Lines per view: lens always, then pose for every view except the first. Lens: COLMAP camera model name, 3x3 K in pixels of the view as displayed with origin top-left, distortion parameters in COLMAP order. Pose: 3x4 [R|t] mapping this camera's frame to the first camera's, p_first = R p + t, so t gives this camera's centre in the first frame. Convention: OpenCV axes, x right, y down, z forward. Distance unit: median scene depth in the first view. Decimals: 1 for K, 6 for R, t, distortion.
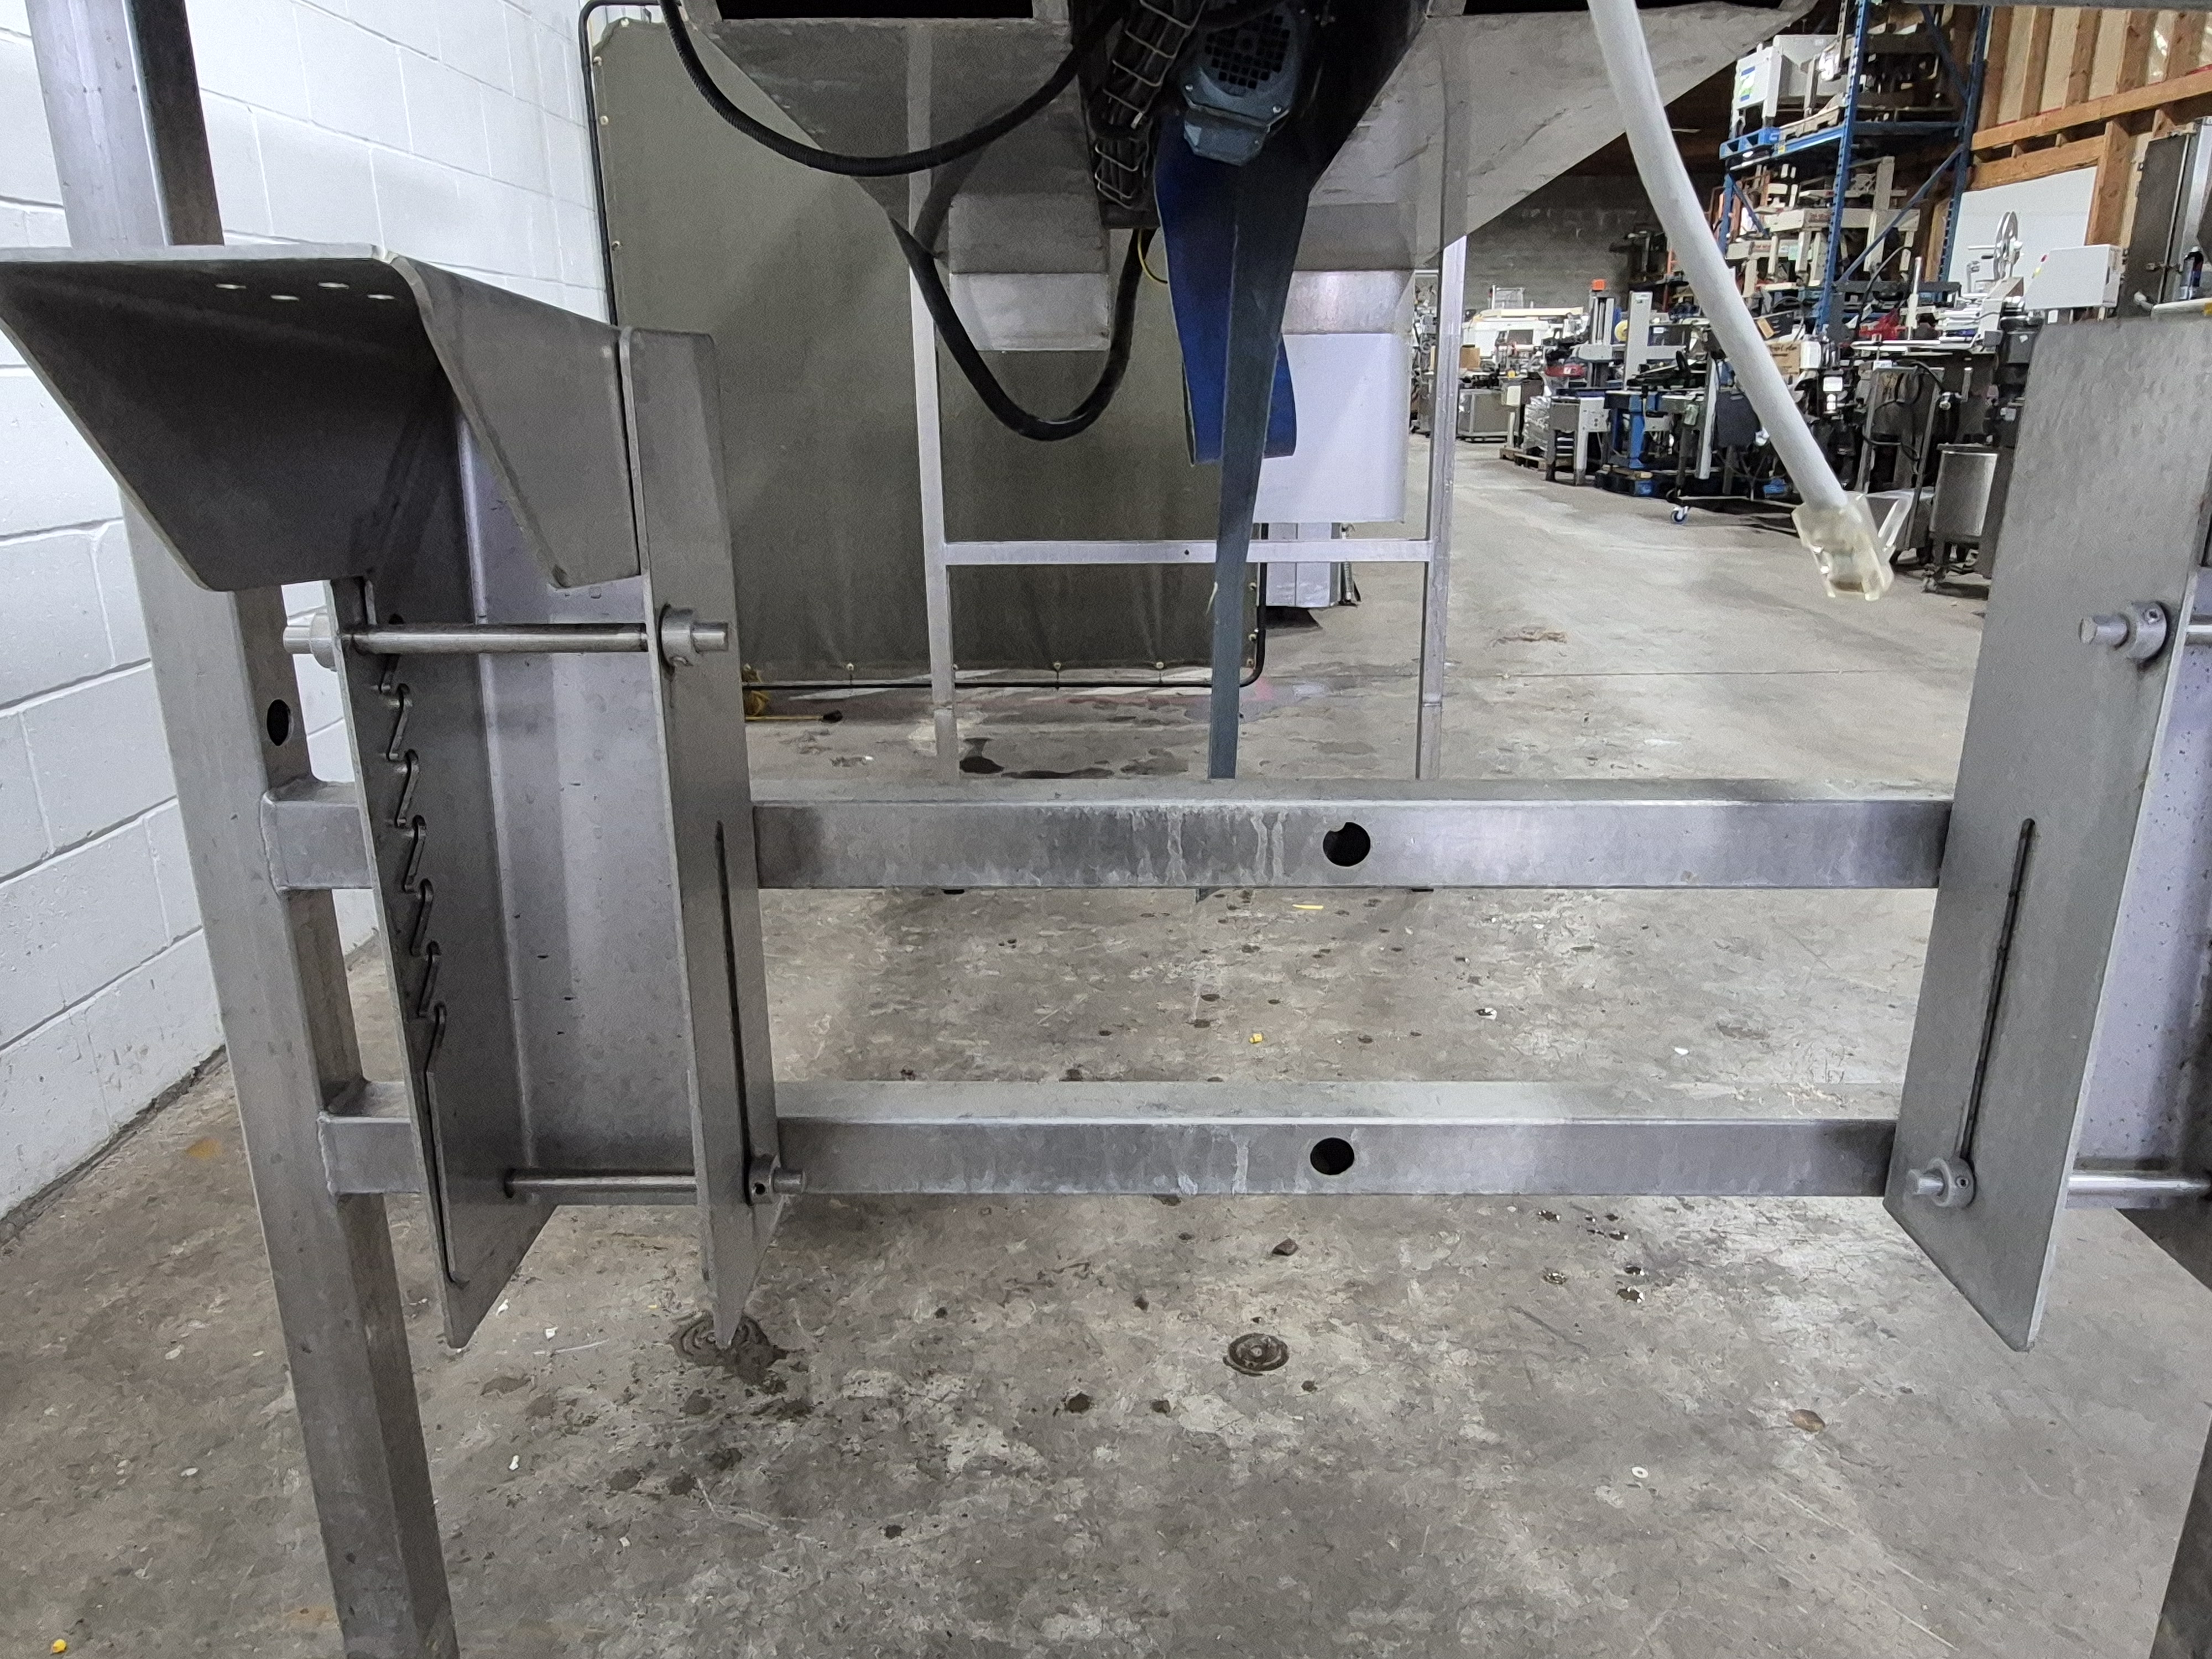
lens RADIAL K [[1513.2, 0, 1112.1], [0, 1513.2, 846.3], [0, 0, 1]] dist [0.002515, -0.001740]
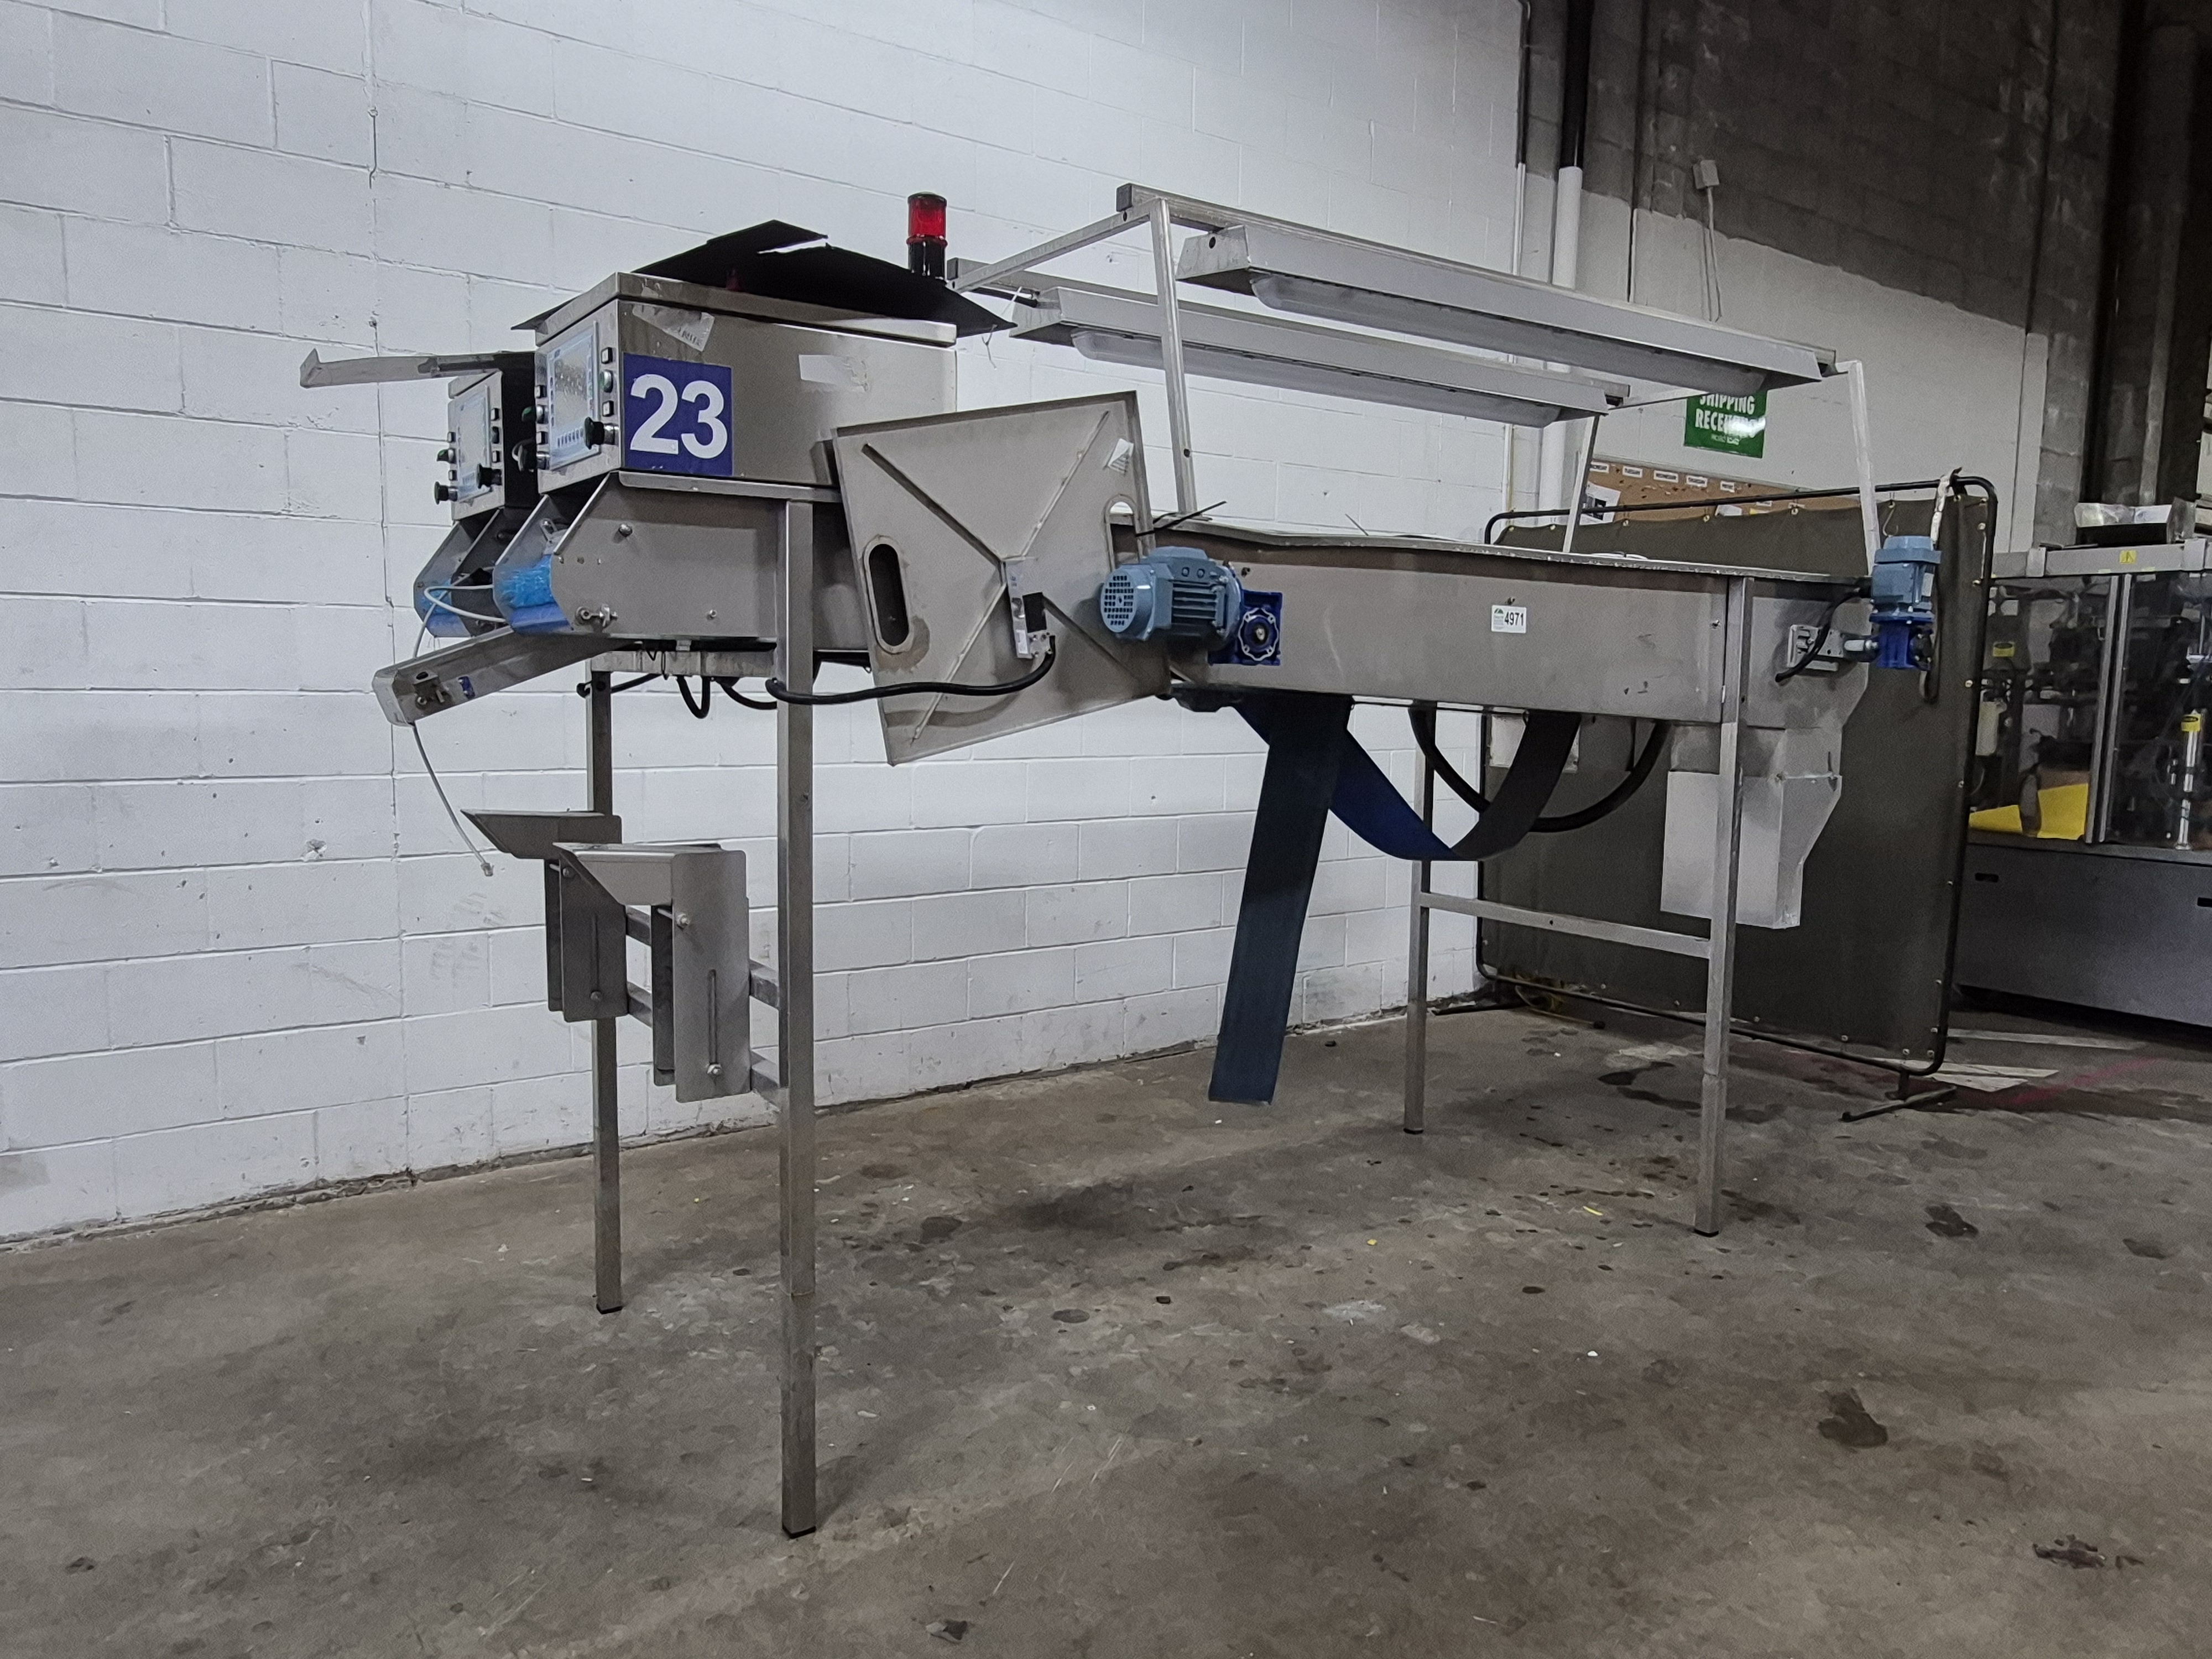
lens RADIAL K [[1513.2, 0, 1112.3], [0, 1513.2, 837.7], [0, 0, 1]] dist [0.002515, -0.001740]
pose [[0.584285, 0.103542, -0.804916, 1.358697], [-0.263961, 0.962145, -0.067841, -0.104531], [0.767422, 0.252105, 0.589497, -0.185534]]
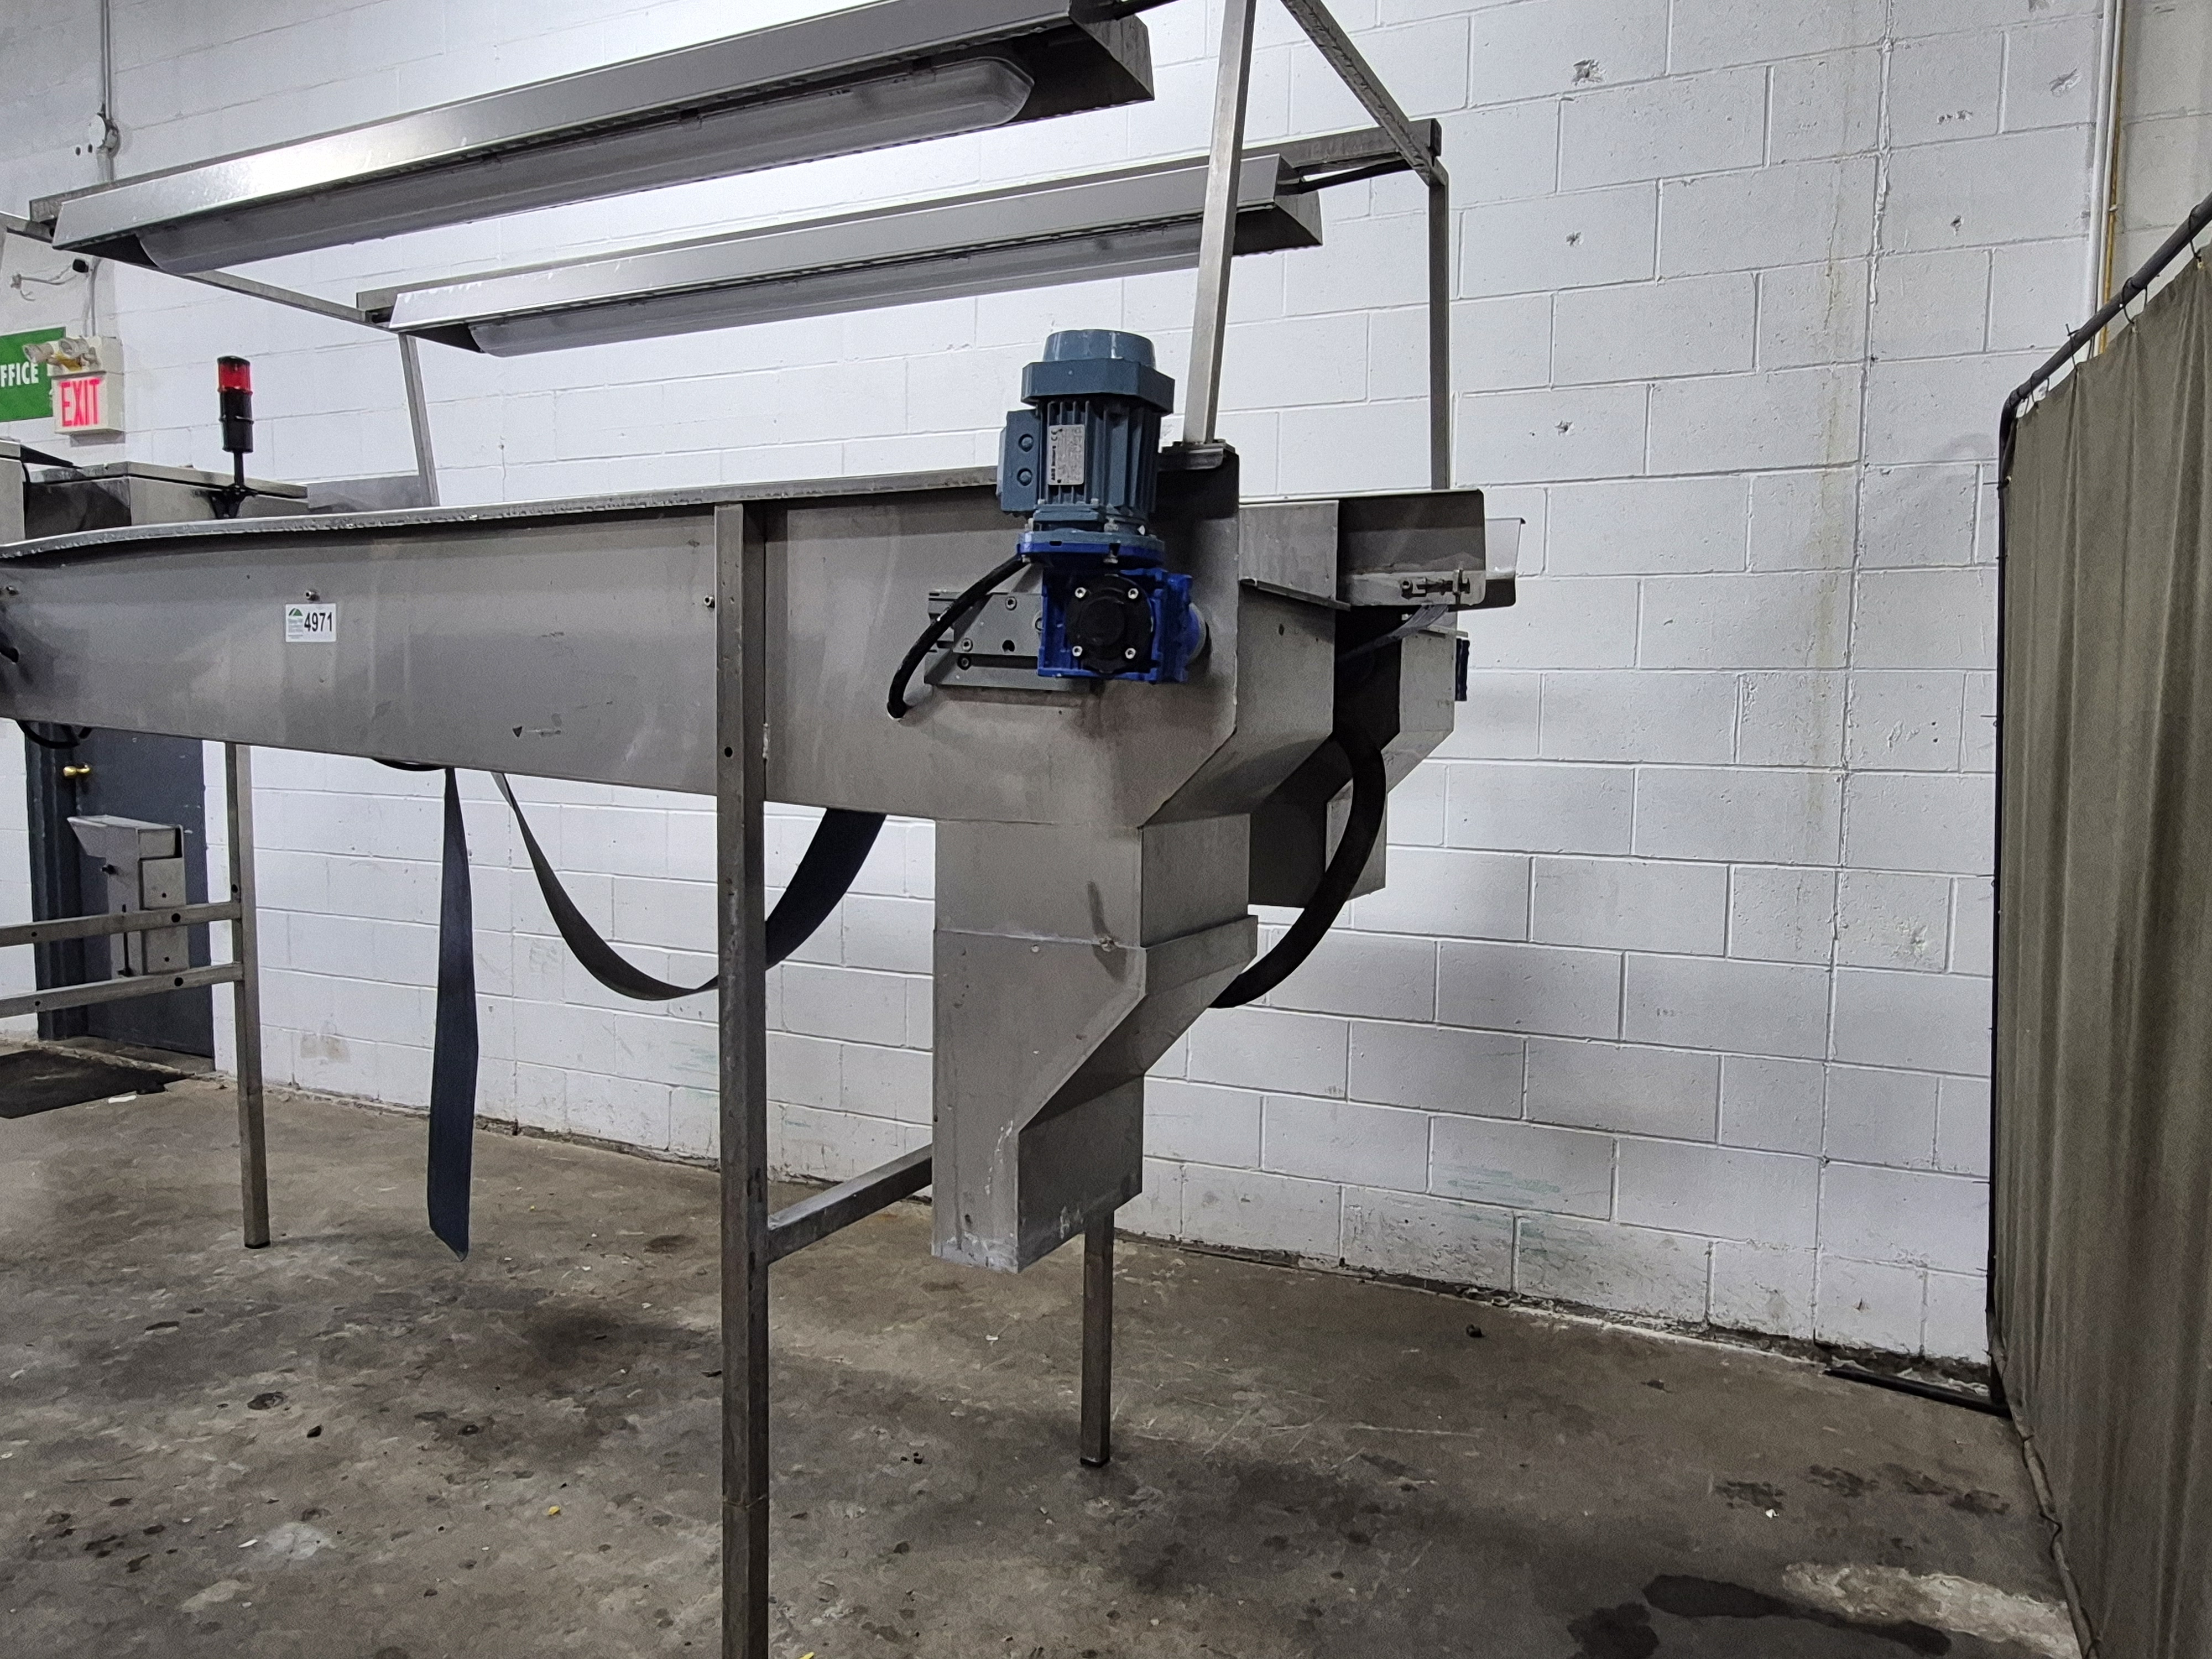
lens RADIAL K [[1513.2, 0, 1103.5], [0, 1513.2, 836.7], [0, 0, 1]] dist [0.002515, -0.001740]
pose [[-0.424701, 0.070866, -0.902556, 1.048798], [-0.284037, 0.936167, 0.207159, -0.782923], [0.859623, 0.344340, -0.377463, 1.953048]]
